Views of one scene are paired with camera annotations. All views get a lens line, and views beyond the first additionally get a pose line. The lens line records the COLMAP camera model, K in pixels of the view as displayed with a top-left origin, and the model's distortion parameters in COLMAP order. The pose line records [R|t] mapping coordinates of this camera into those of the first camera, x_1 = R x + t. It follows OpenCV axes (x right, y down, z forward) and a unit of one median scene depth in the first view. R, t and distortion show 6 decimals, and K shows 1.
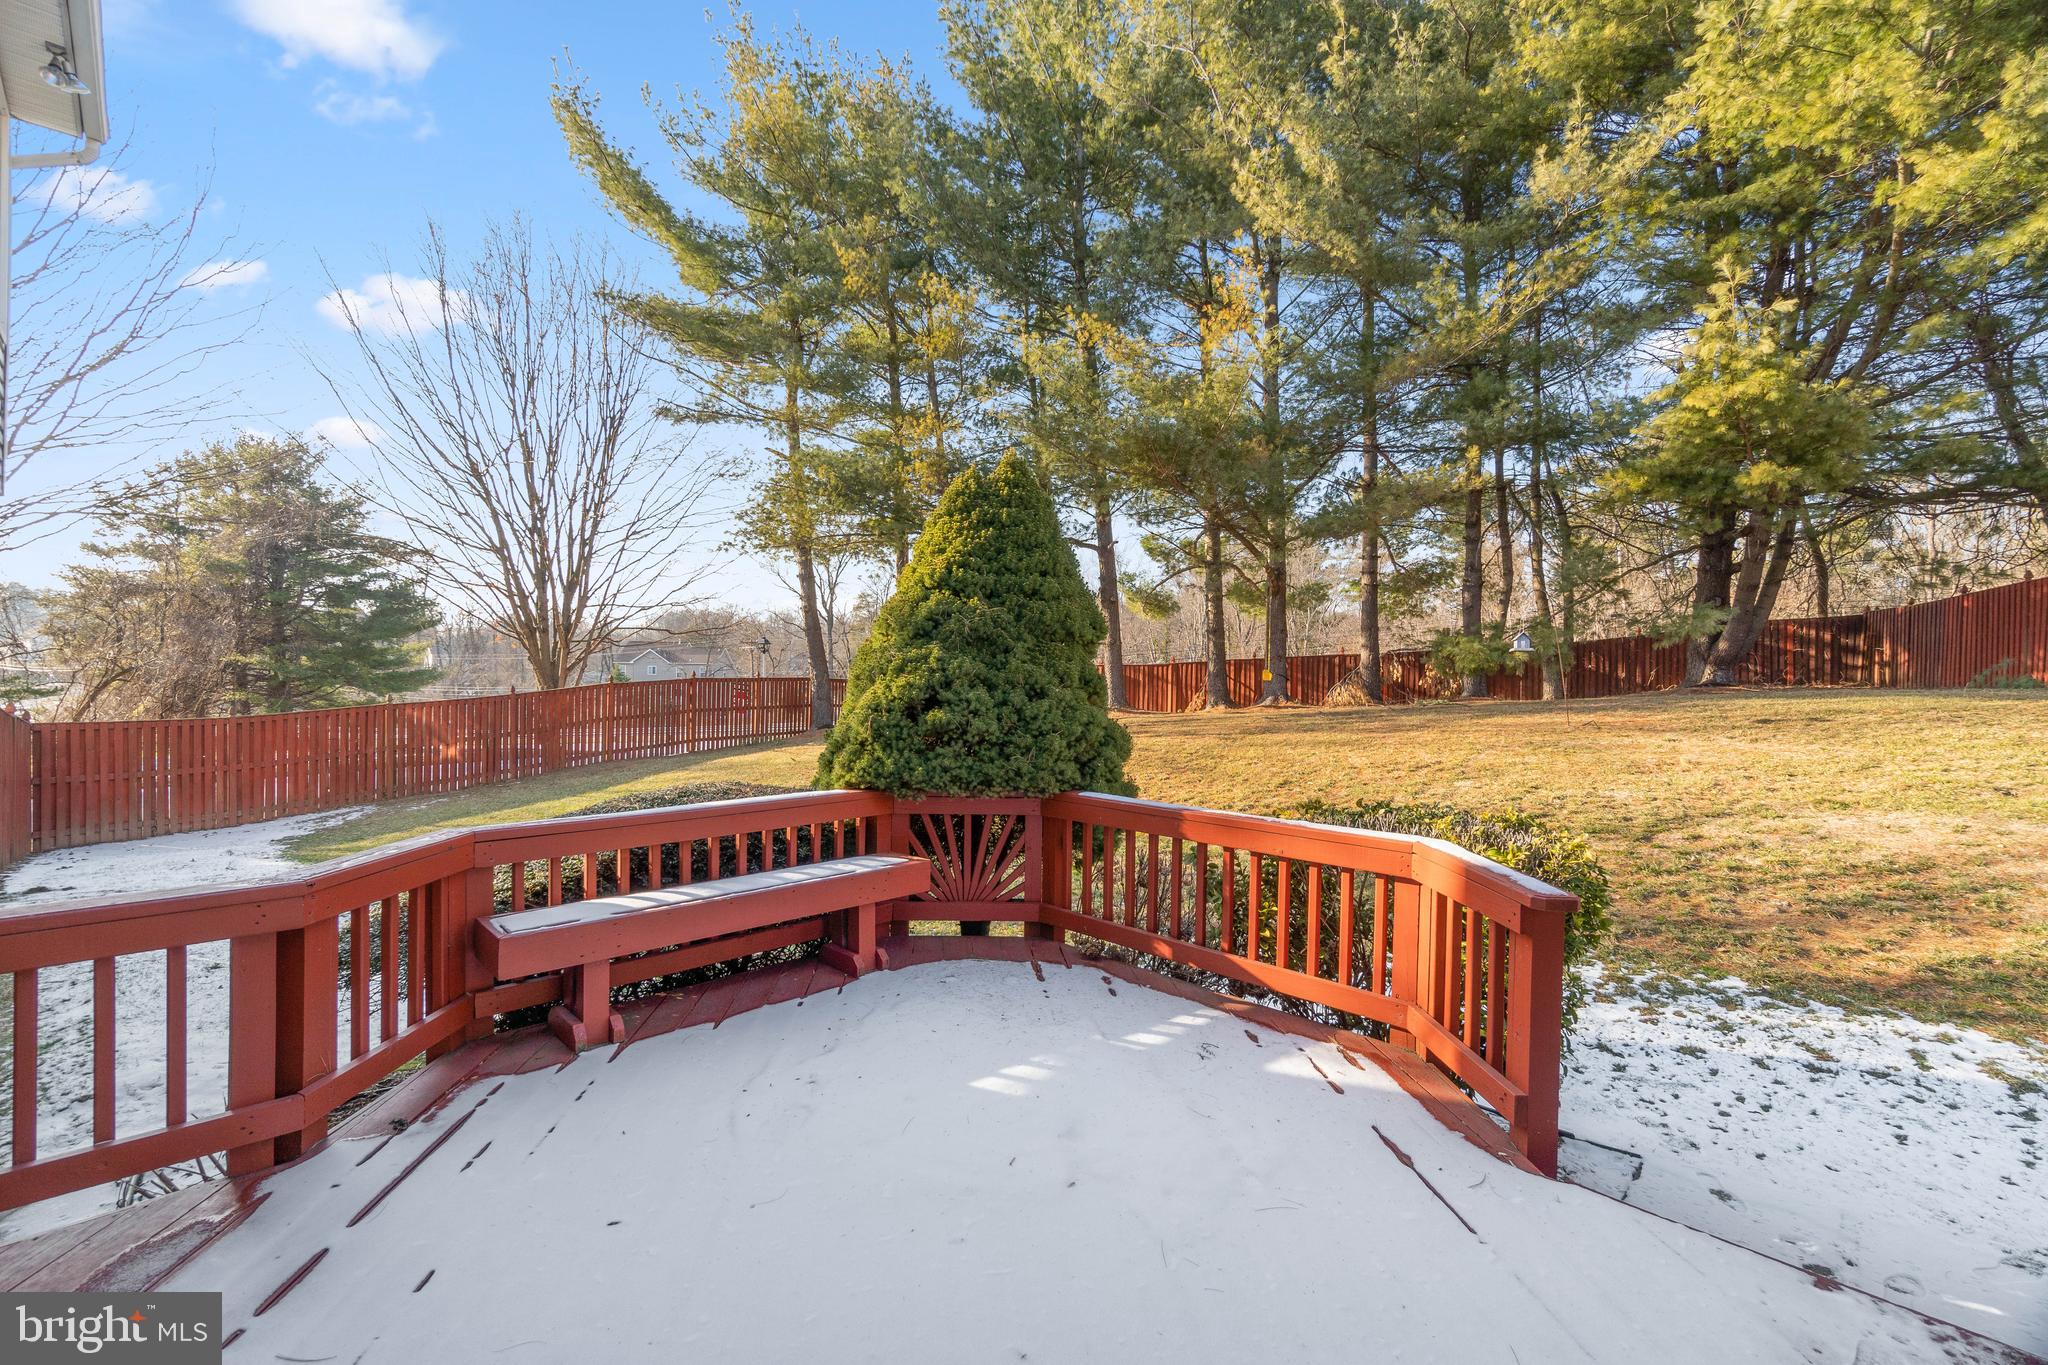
lens RADIAL K [[877.8, 0, 1024.0], [0, 877.8, 682.5], [0, 0, 1]] dist [-0.002137, -0.000158]
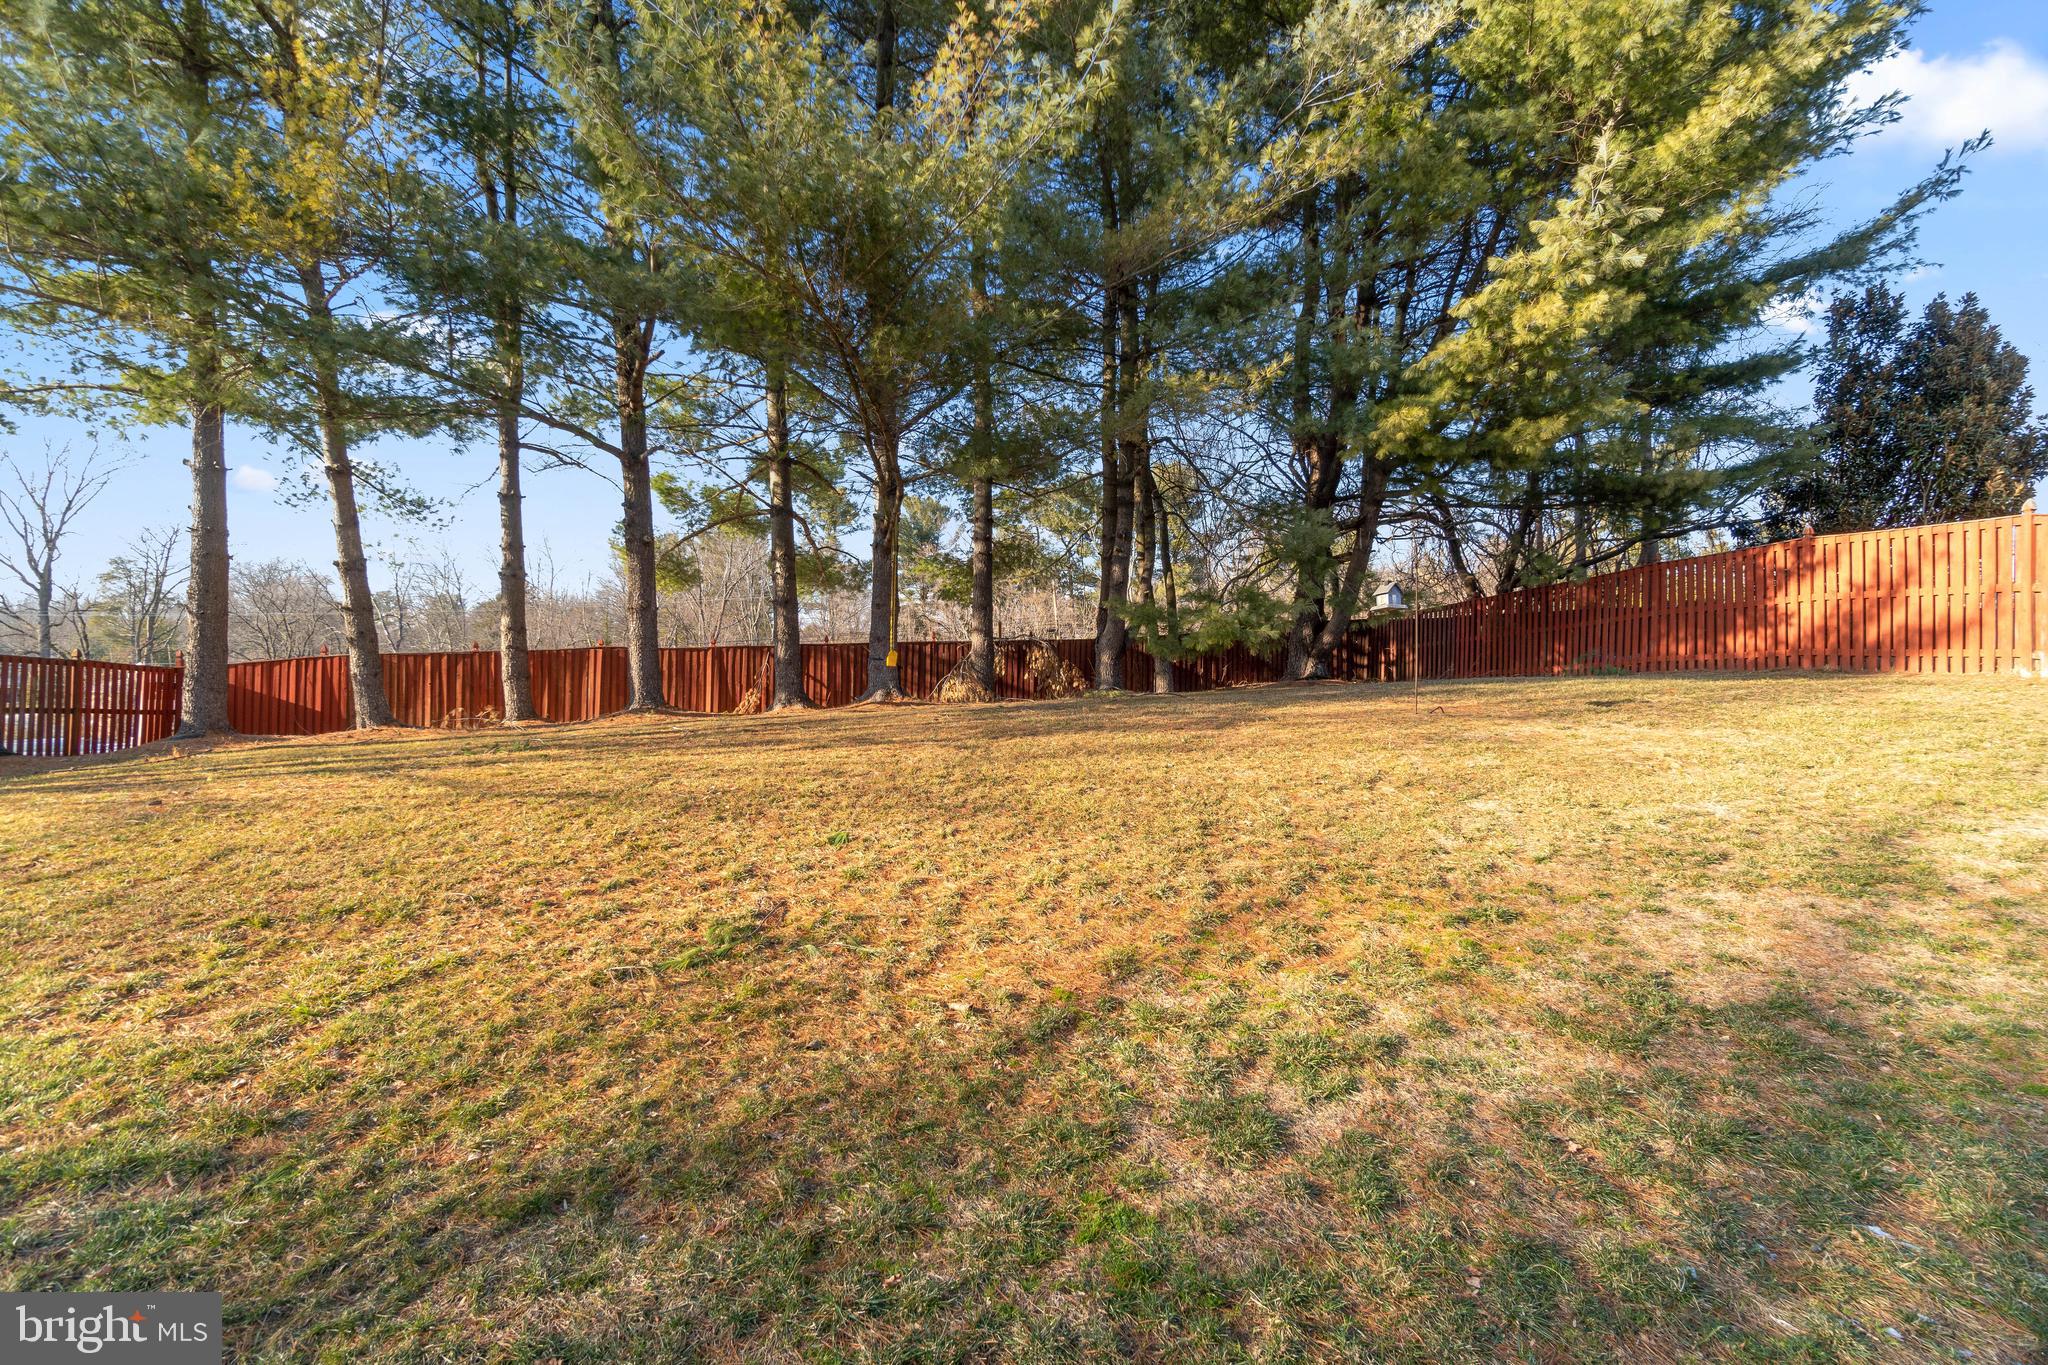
lens RADIAL K [[877.8, 0, 1024.0], [0, 877.8, 682.5], [0, 0, 1]] dist [-0.002137, -0.000158]
pose [[0.813294, 0.010184, 0.581764, -0.045574], [-0.004064, 0.999922, -0.011823, 0.016024], [-0.581839, 0.007251, 0.813272, 0.298764]]
